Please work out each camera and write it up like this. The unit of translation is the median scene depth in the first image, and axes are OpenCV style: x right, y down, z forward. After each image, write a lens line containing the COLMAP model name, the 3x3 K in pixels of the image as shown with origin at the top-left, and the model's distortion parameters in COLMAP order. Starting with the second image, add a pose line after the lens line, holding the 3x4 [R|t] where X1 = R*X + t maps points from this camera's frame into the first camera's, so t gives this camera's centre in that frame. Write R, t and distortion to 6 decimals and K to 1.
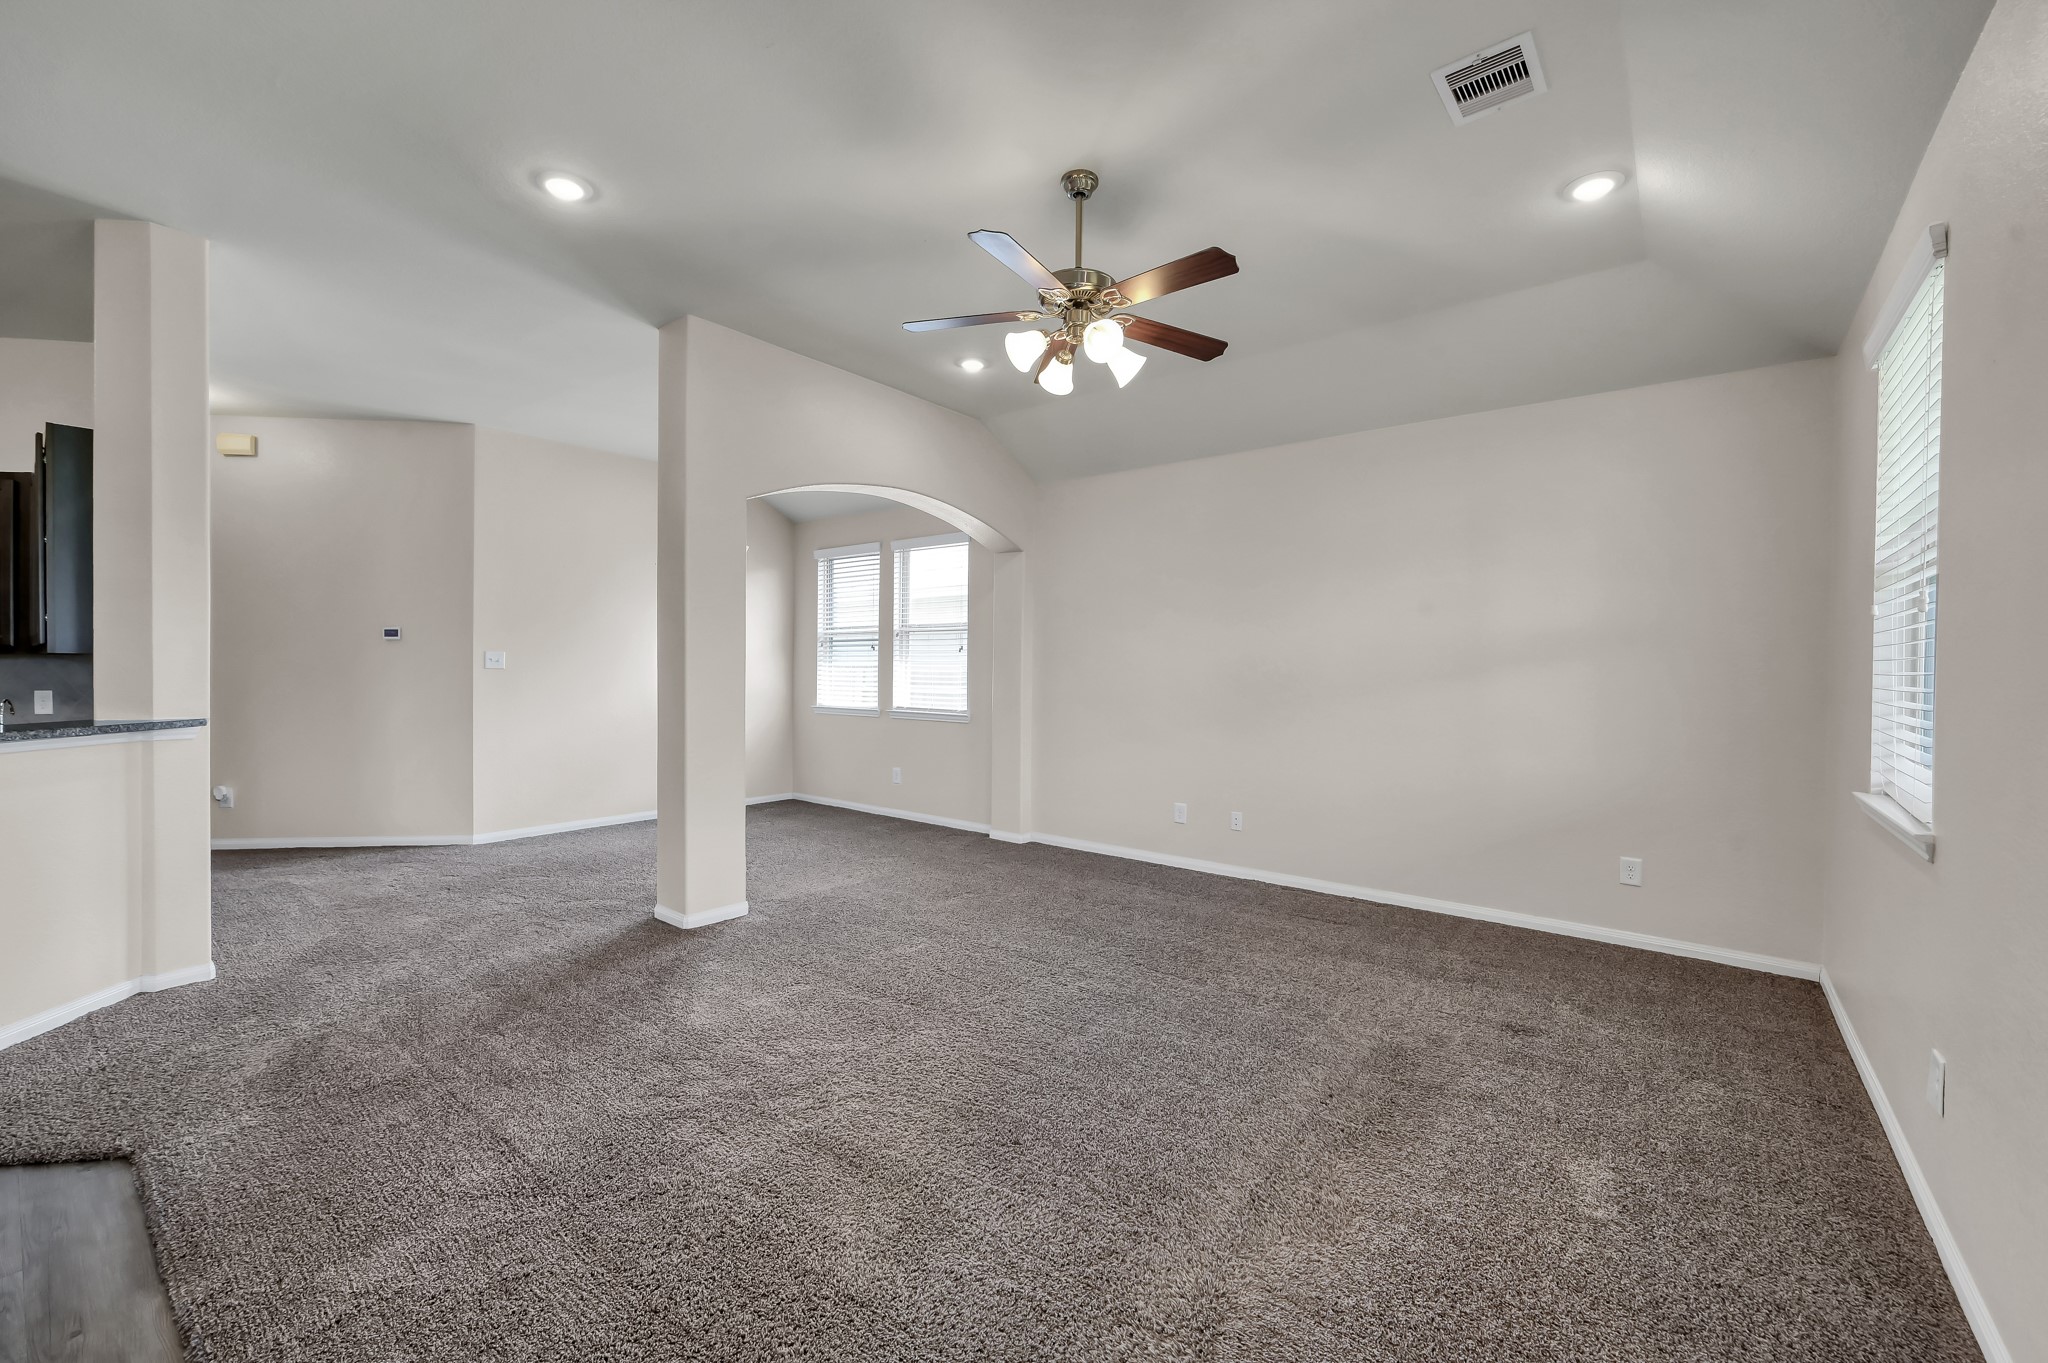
lens RADIAL K [[829.5, 0, 1057.1], [0, 829.5, 675.6], [0, 0, 1]] dist [-0.000746, -0.000269]
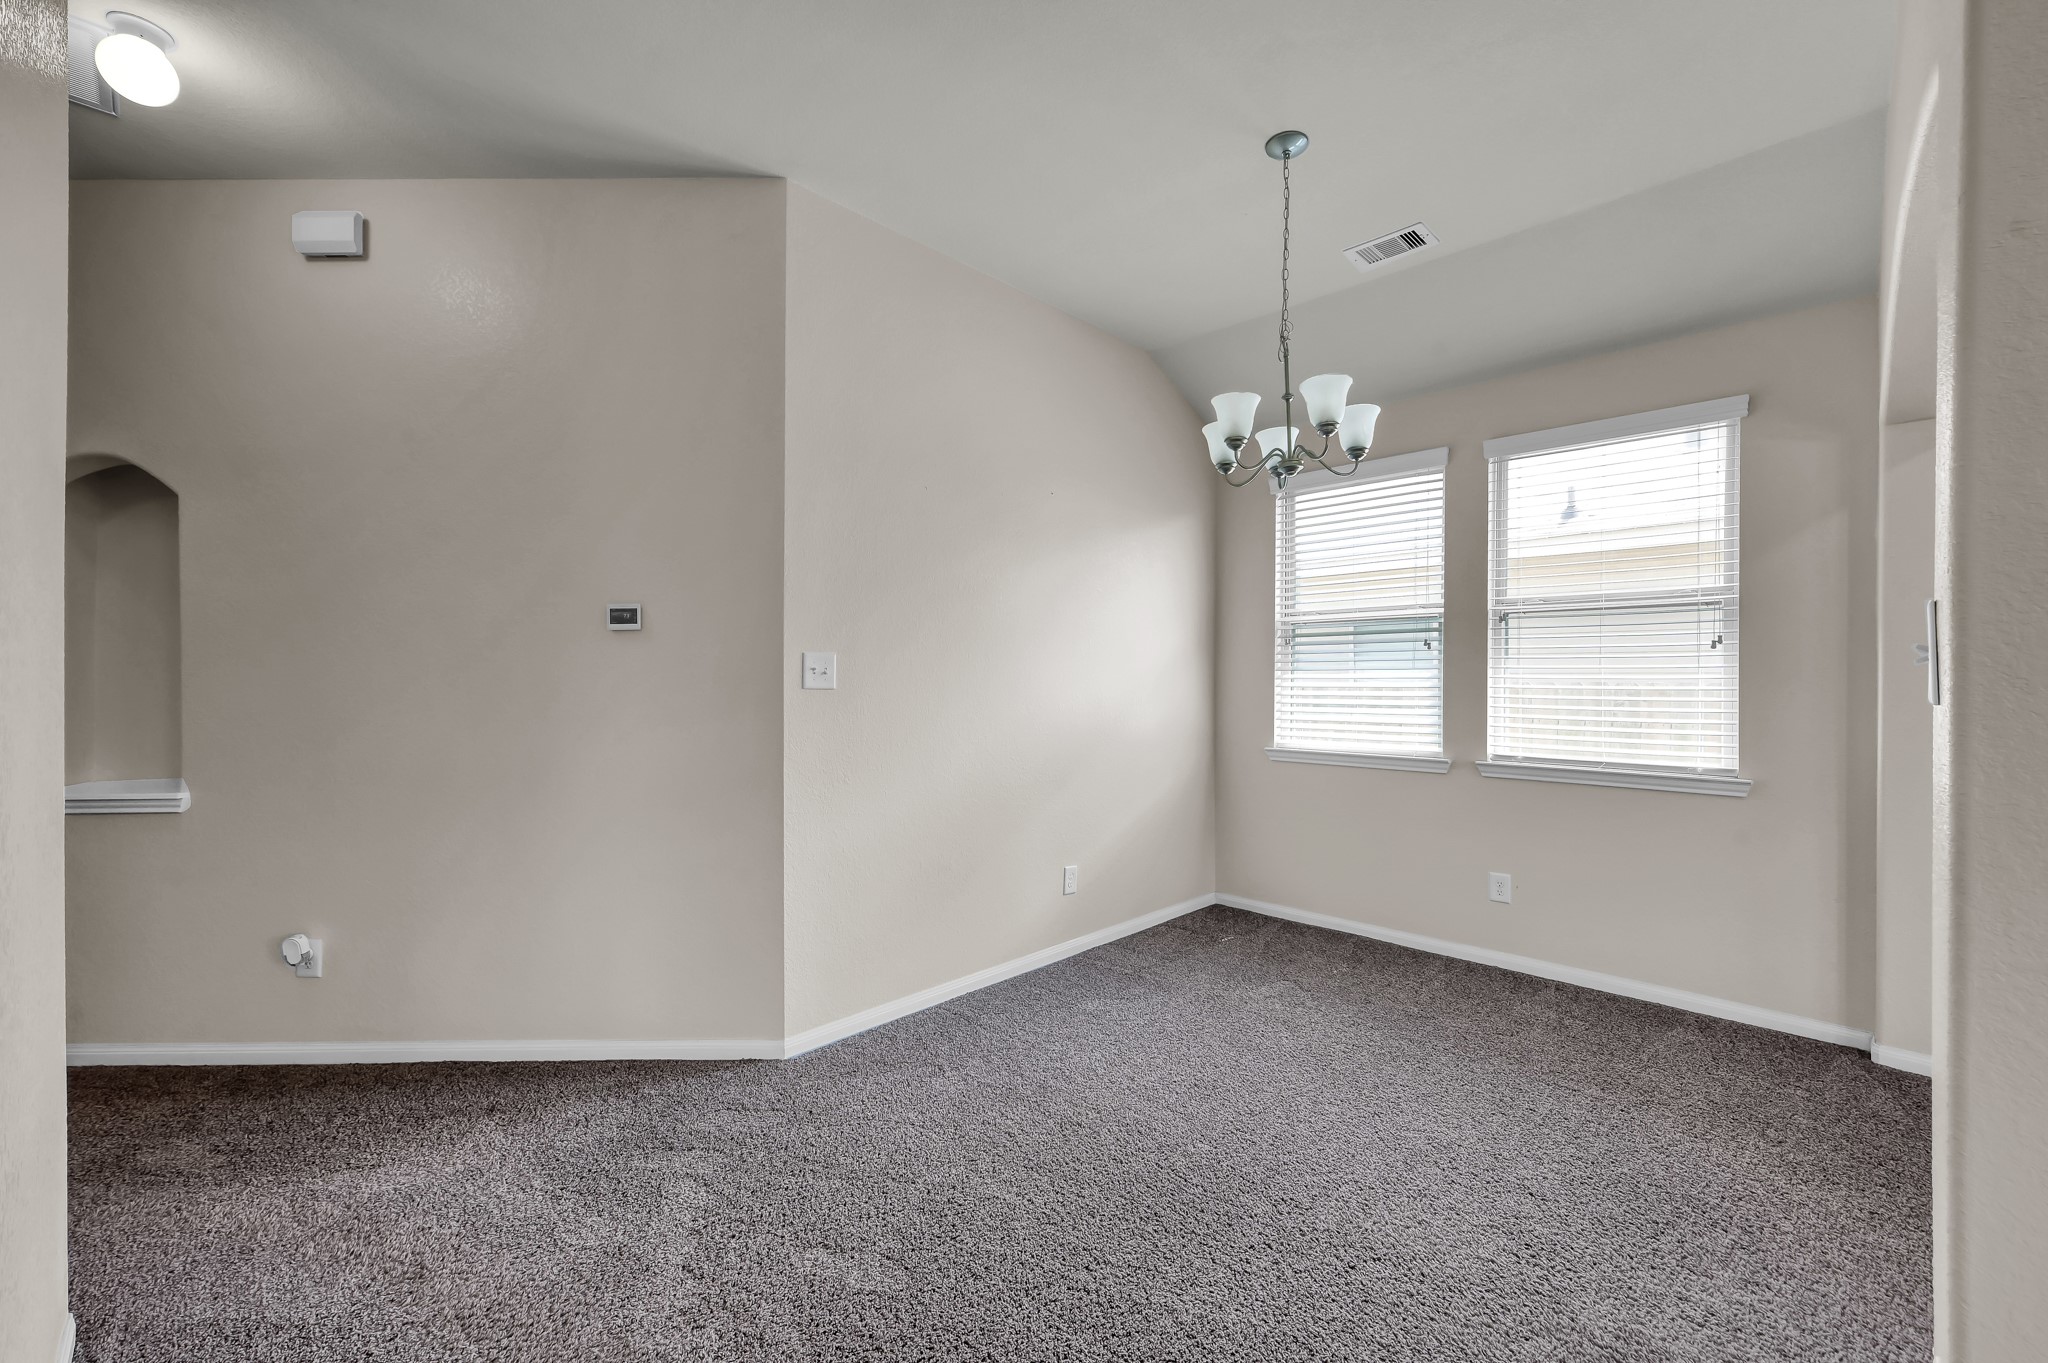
lens RADIAL K [[812.4, 0, 1043.5], [0, 812.4, 680.4], [0, 0, 1]] dist [0.002167, 0.000189]
pose [[0.995249, -0.005540, -0.097204, -0.627793], [0.004897, 0.999965, -0.006853, -0.011369], [0.097239, 0.006344, 0.995241, 0.674501]]
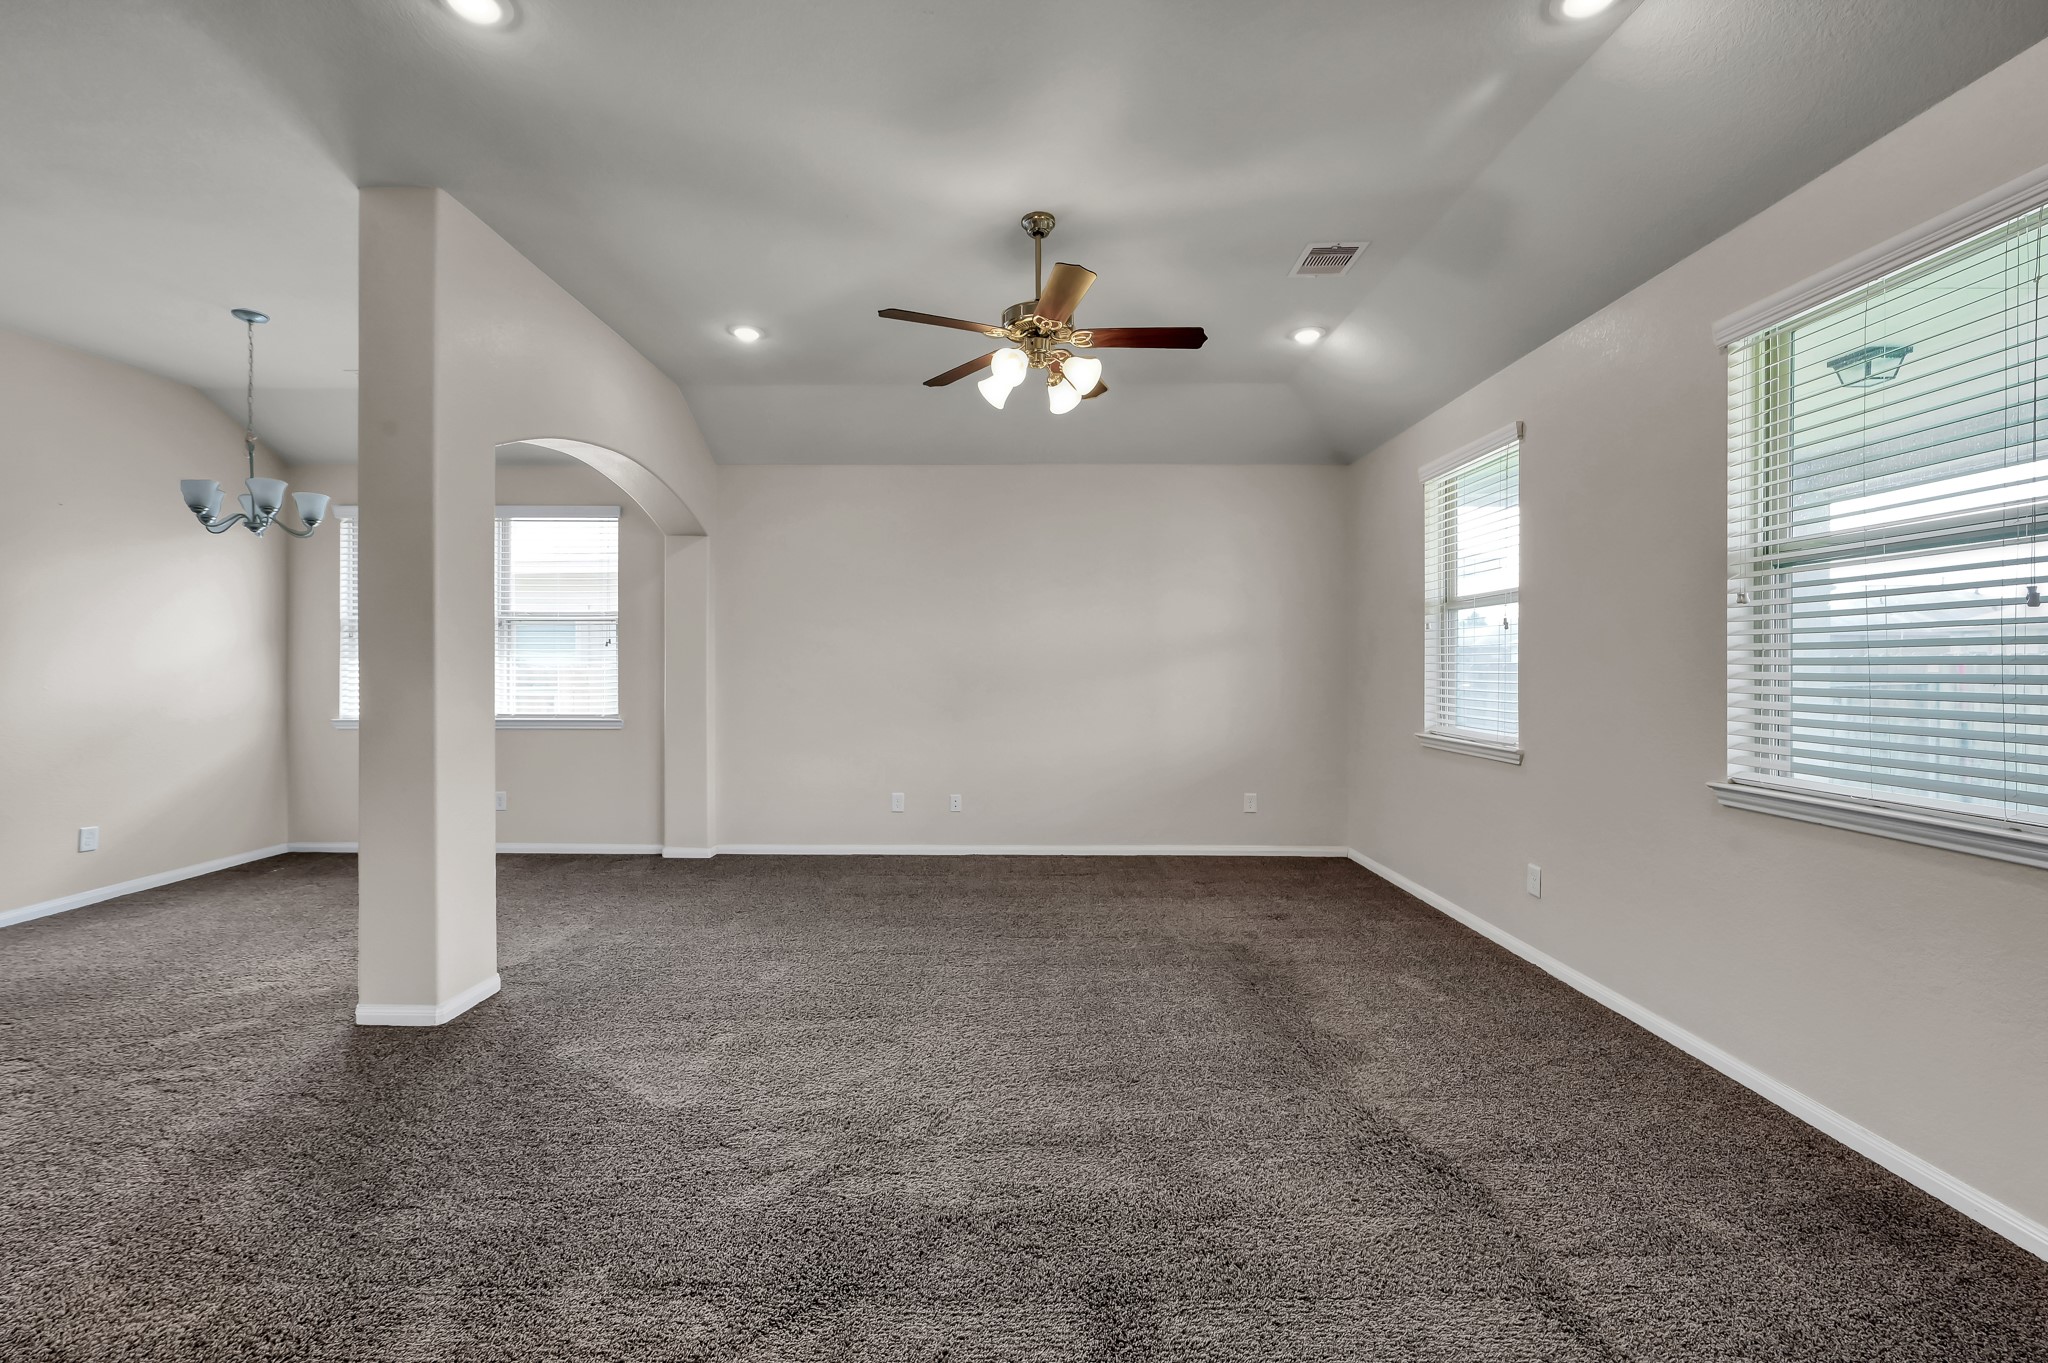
lens RADIAL K [[823.2, 0, 1036.7], [0, 823.2, 659.4], [0, 0, 1]] dist [-0.002194, 0.000069]
pose [[0.795184, -0.006309, 0.606336, -0.381177], [0.013823, 0.999875, -0.007725, -0.002960], [-0.606211, 0.014524, 0.795171, 0.081235]]
